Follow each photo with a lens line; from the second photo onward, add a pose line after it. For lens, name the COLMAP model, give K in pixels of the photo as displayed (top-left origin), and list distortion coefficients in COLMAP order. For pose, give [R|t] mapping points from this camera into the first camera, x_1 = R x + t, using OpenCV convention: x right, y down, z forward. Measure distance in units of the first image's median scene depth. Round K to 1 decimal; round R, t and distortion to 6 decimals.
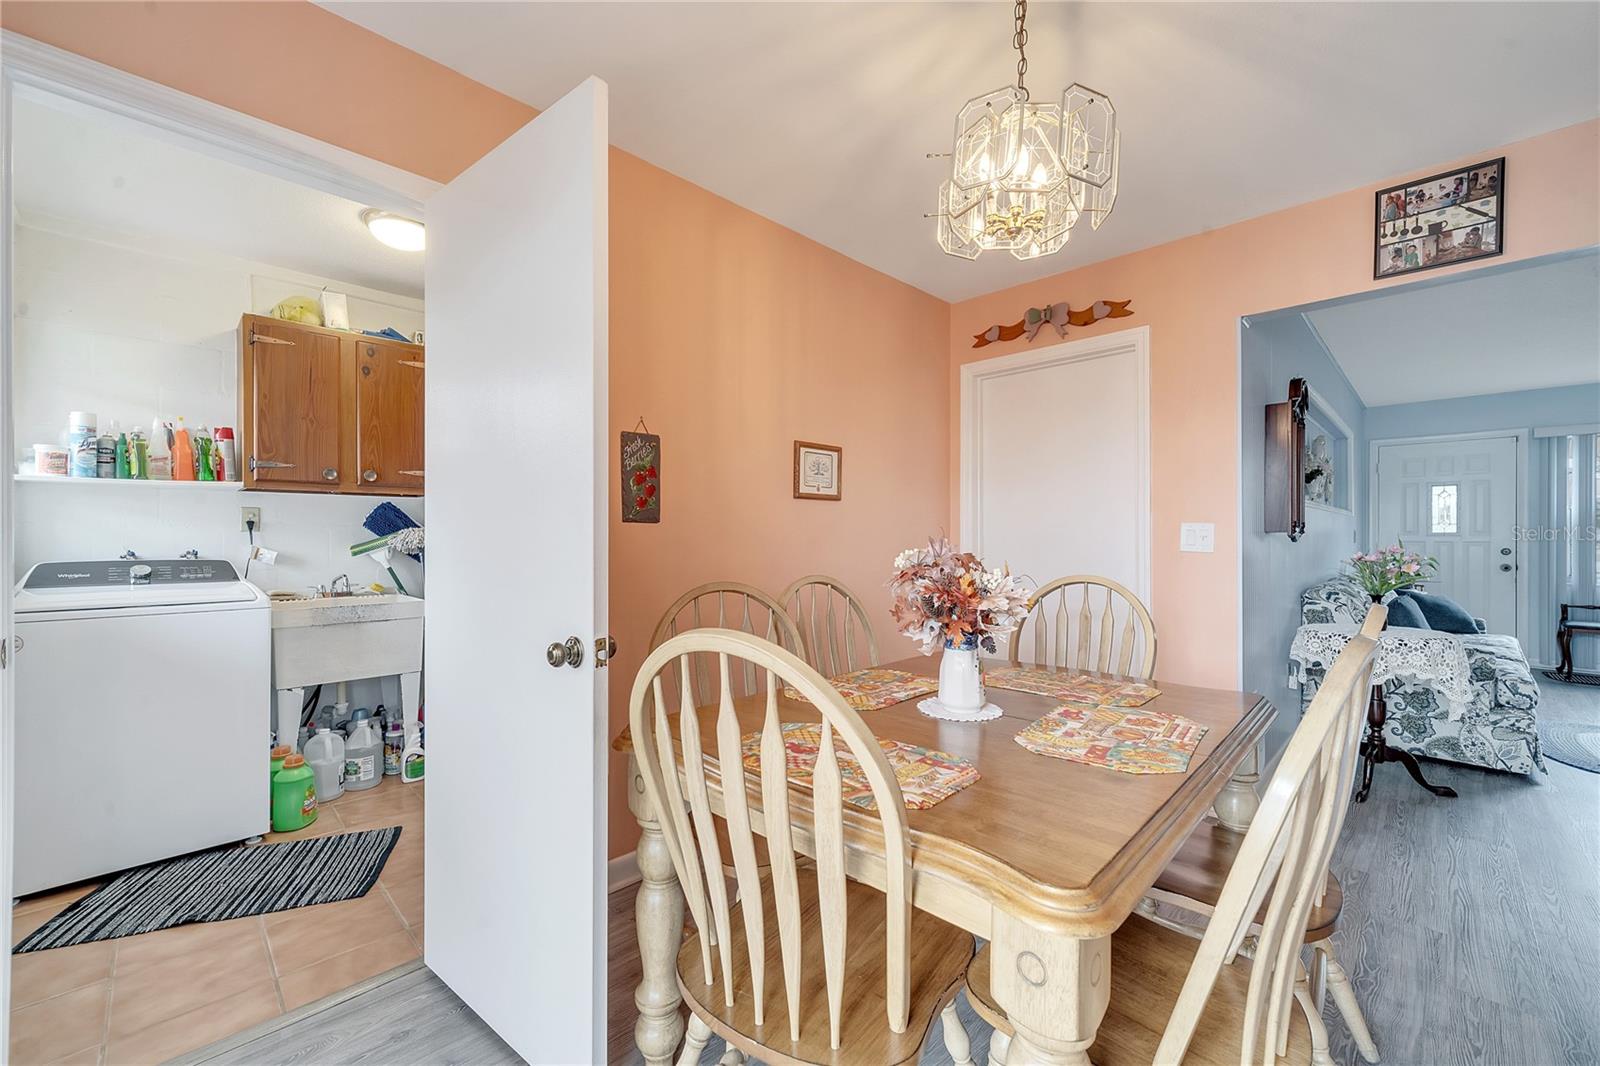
lens RADIAL K [[649.8, 0, 792.2], [0, 649.8, 535.8], [0, 0, 1]] dist [0.000986, 0.000082]
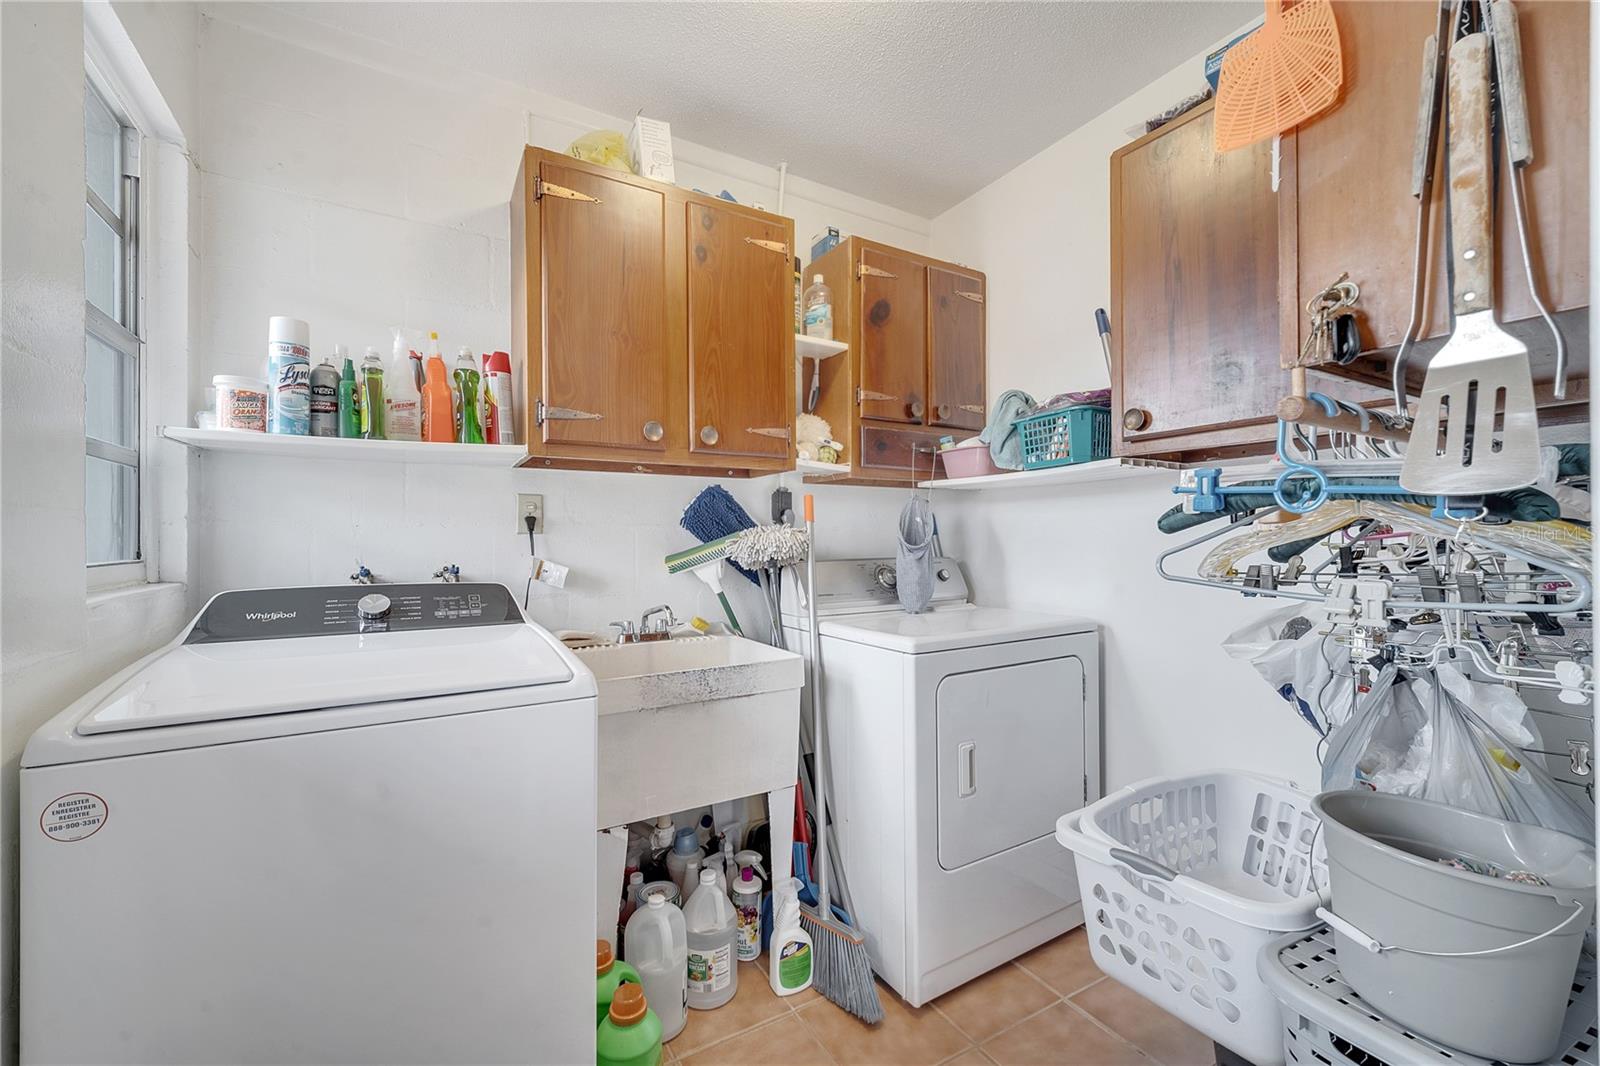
lens RADIAL K [[649.8, 0, 790.6], [0, 649.8, 541.6], [0, 0, 1]] dist [0.000986, 0.000082]
pose [[0.966824, -0.005092, -0.255393, -0.480311], [0.005317, 0.999986, 0.000190, 0.001755], [0.255389, -0.001541, 0.966837, 0.514575]]
